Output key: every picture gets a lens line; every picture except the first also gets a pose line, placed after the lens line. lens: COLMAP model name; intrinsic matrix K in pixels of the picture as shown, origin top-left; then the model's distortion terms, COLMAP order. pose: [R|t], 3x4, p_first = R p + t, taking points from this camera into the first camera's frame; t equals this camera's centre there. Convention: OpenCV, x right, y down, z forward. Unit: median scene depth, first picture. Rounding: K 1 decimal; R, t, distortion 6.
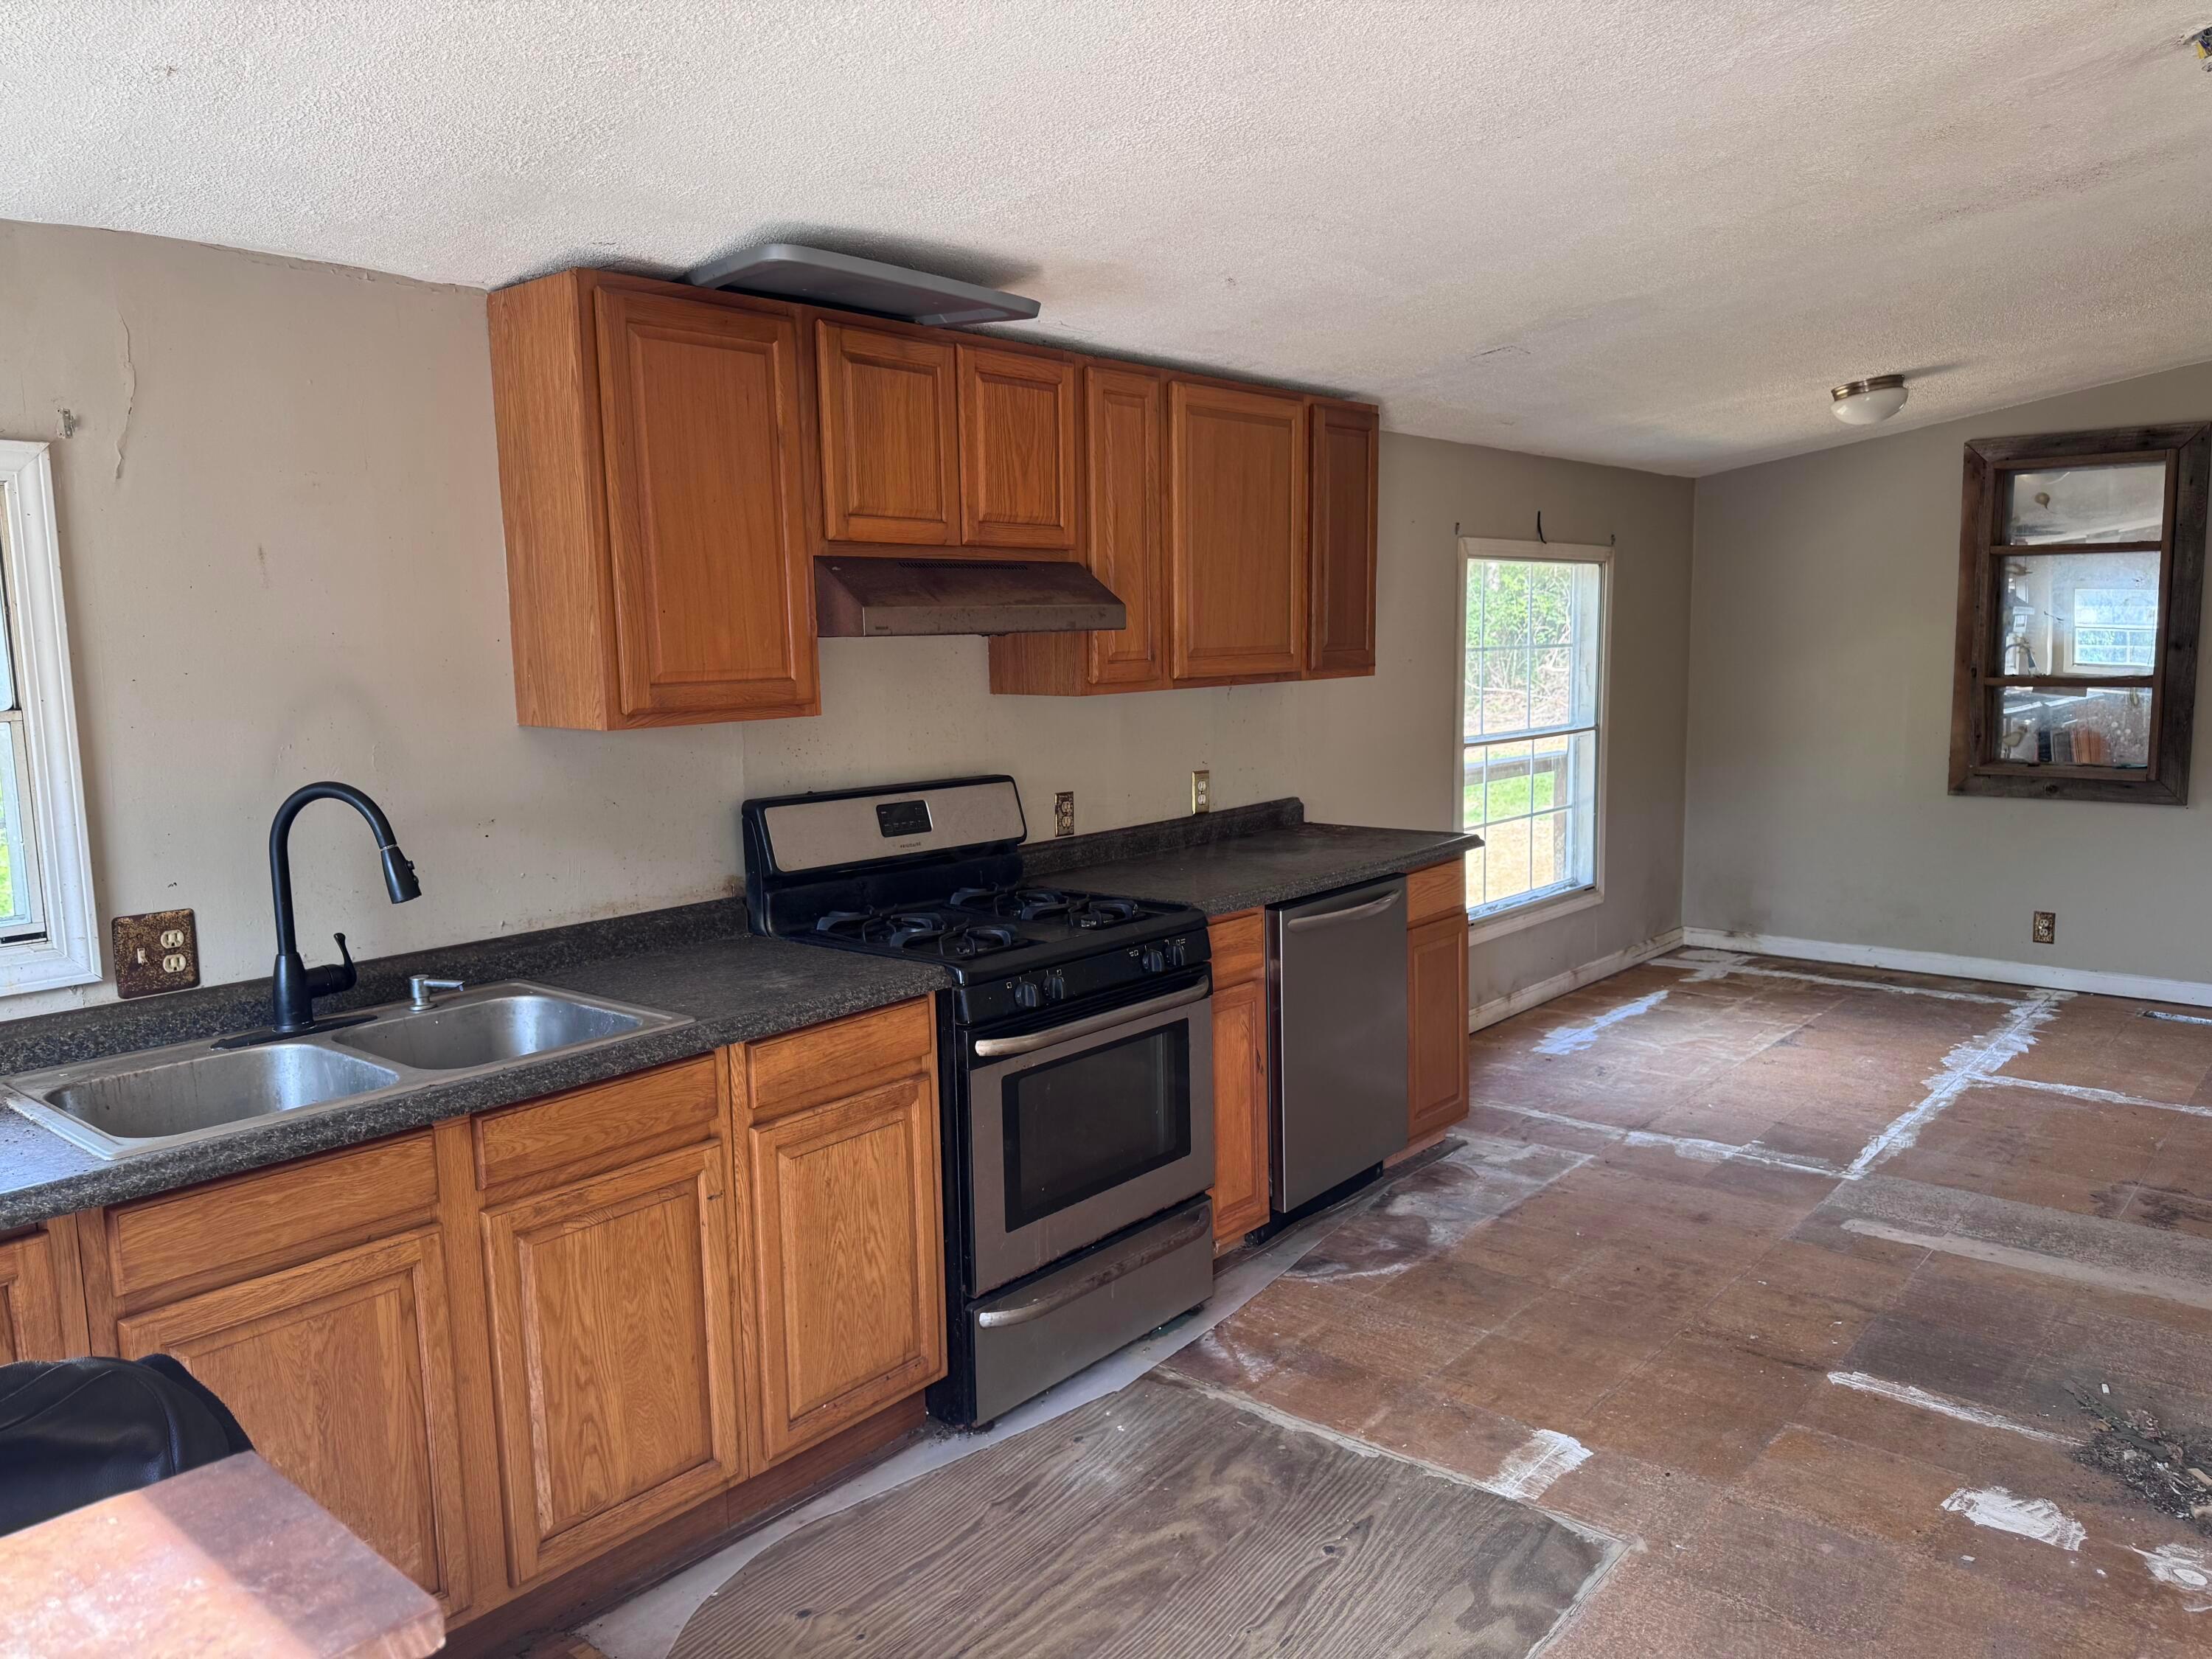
lens RADIAL K [[1405.1, 0, 1103.8], [0, 1405.1, 804.2], [0, 0, 1]] dist [-0.051591, 0.001524]
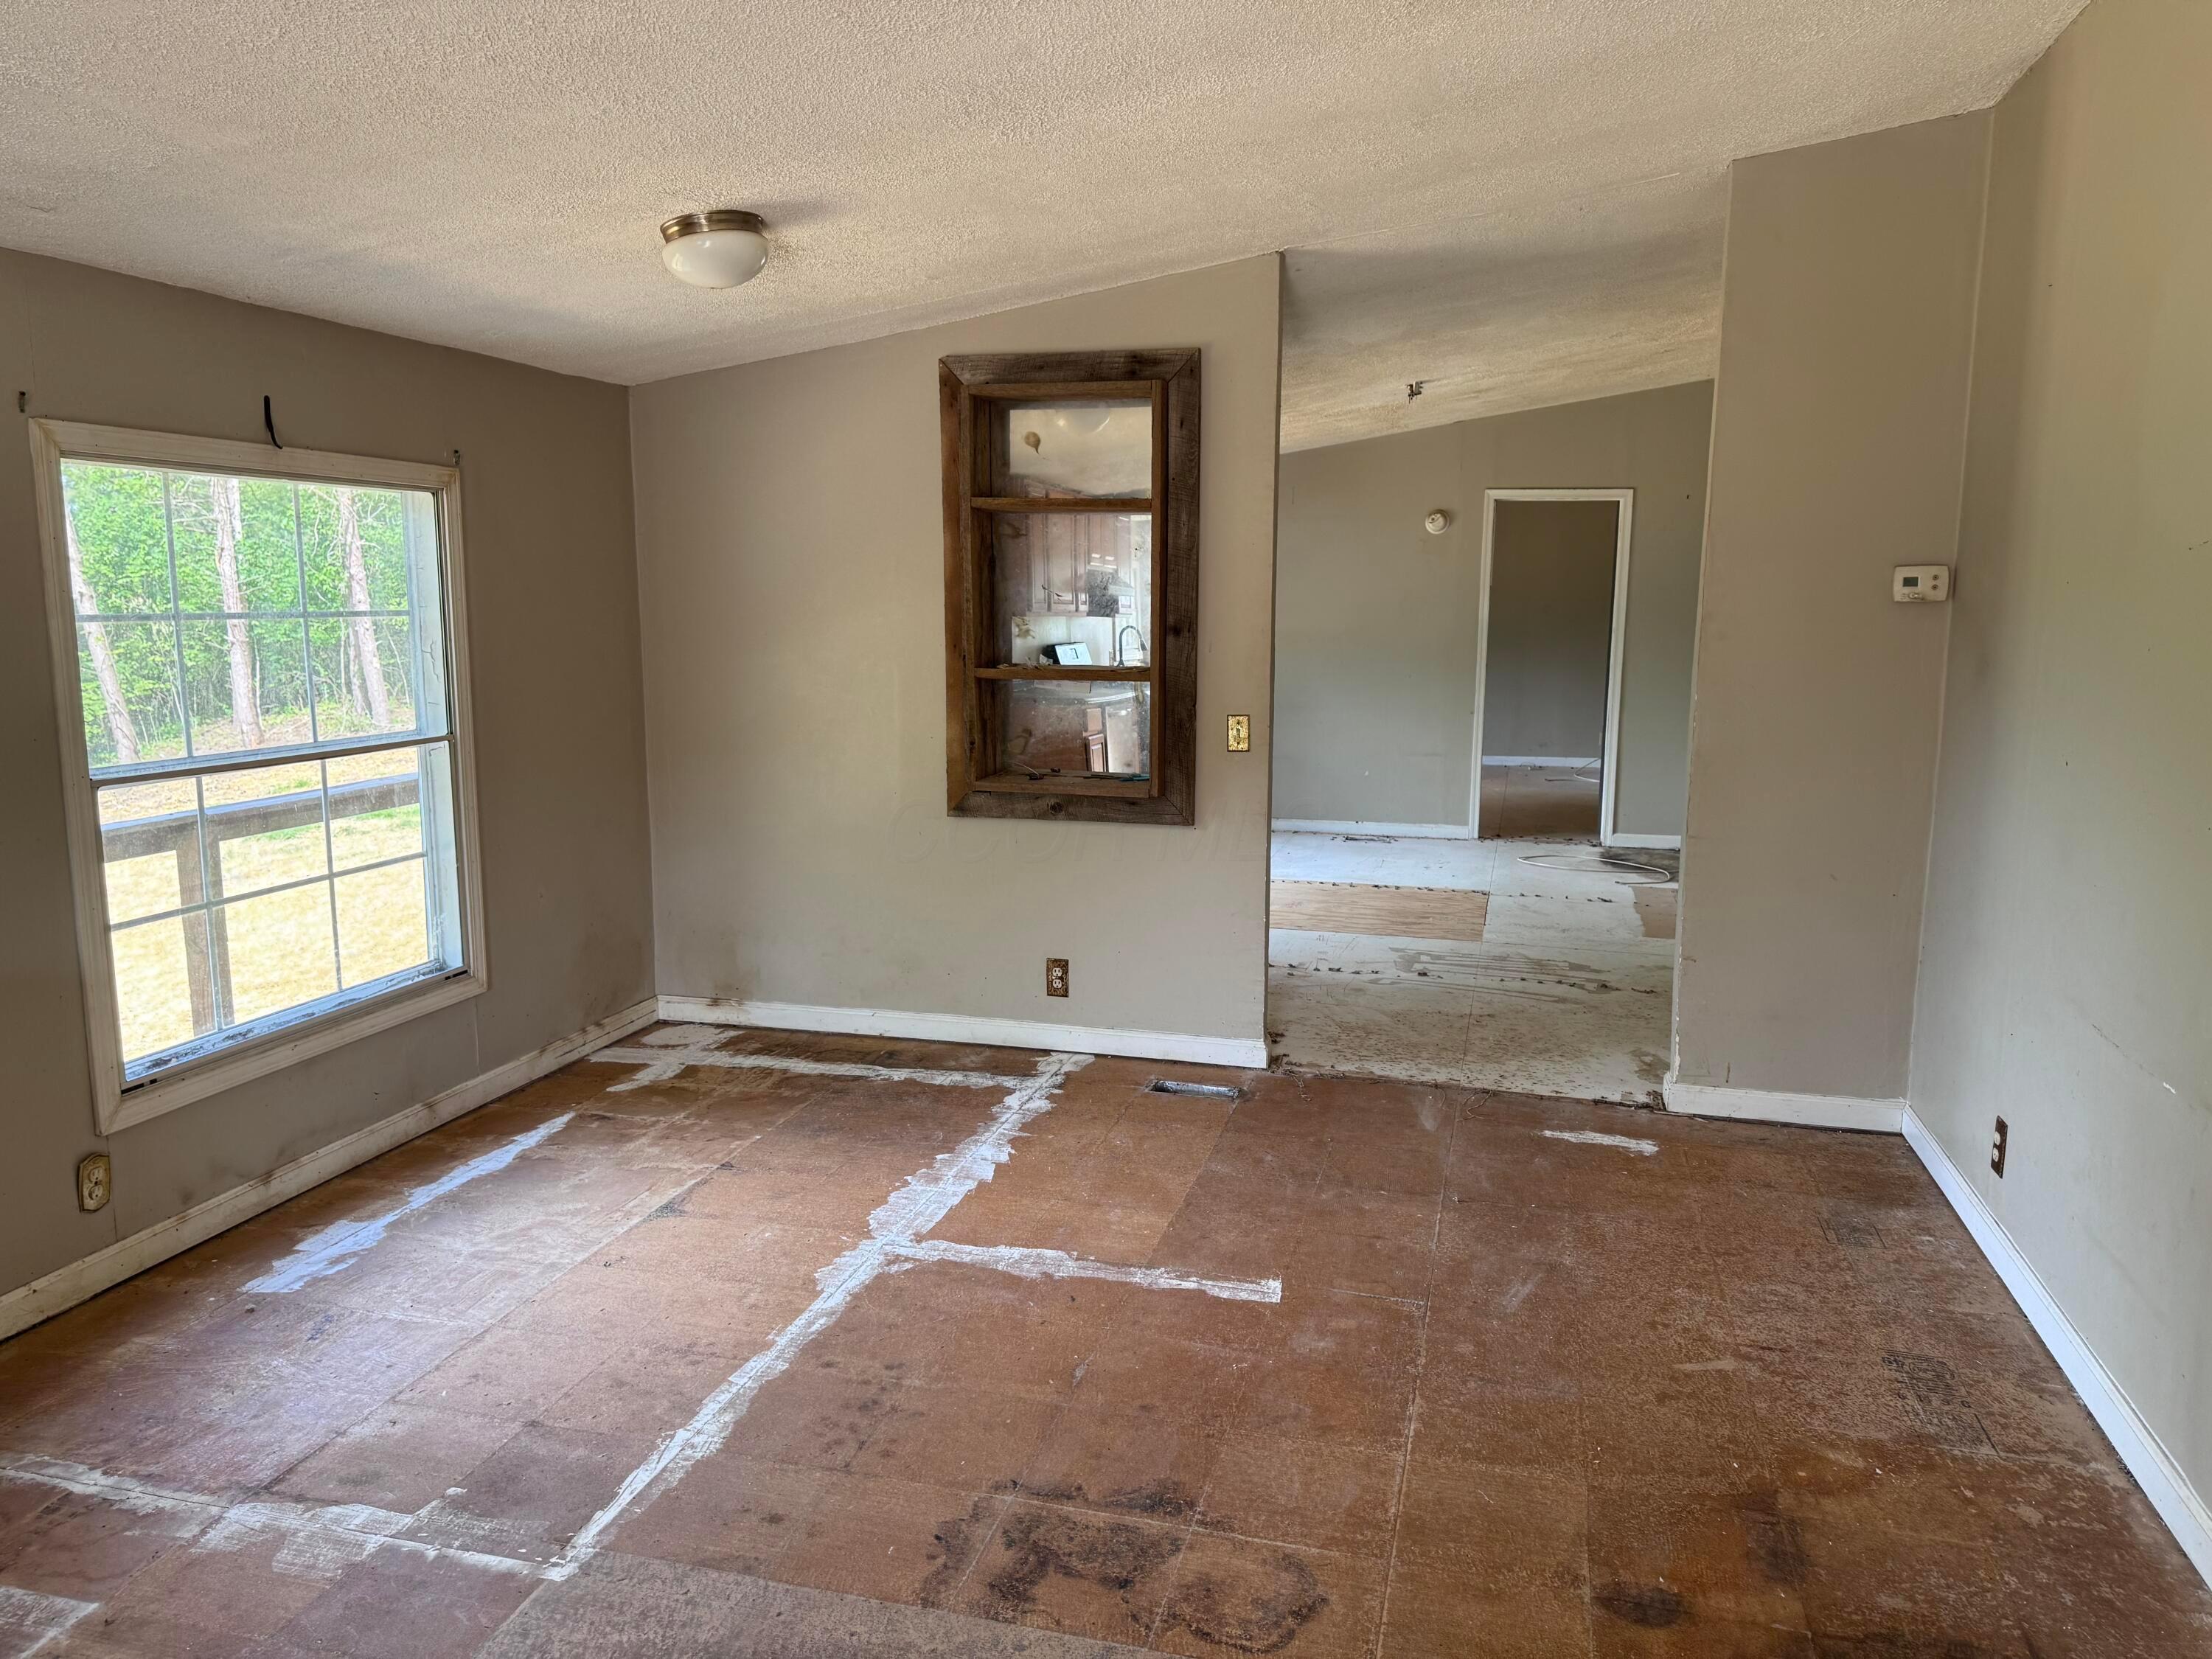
lens RADIAL K [[1544.4, 0, 1106.0], [0, 1544.4, 829.5], [0, 0, 1]] dist [0.001276, -0.106960]
pose [[0.857567, -0.042629, 0.512602, 0.280502], [0.028926, 0.998980, 0.034685, -0.031646], [-0.513558, -0.014917, 0.857925, 0.233234]]
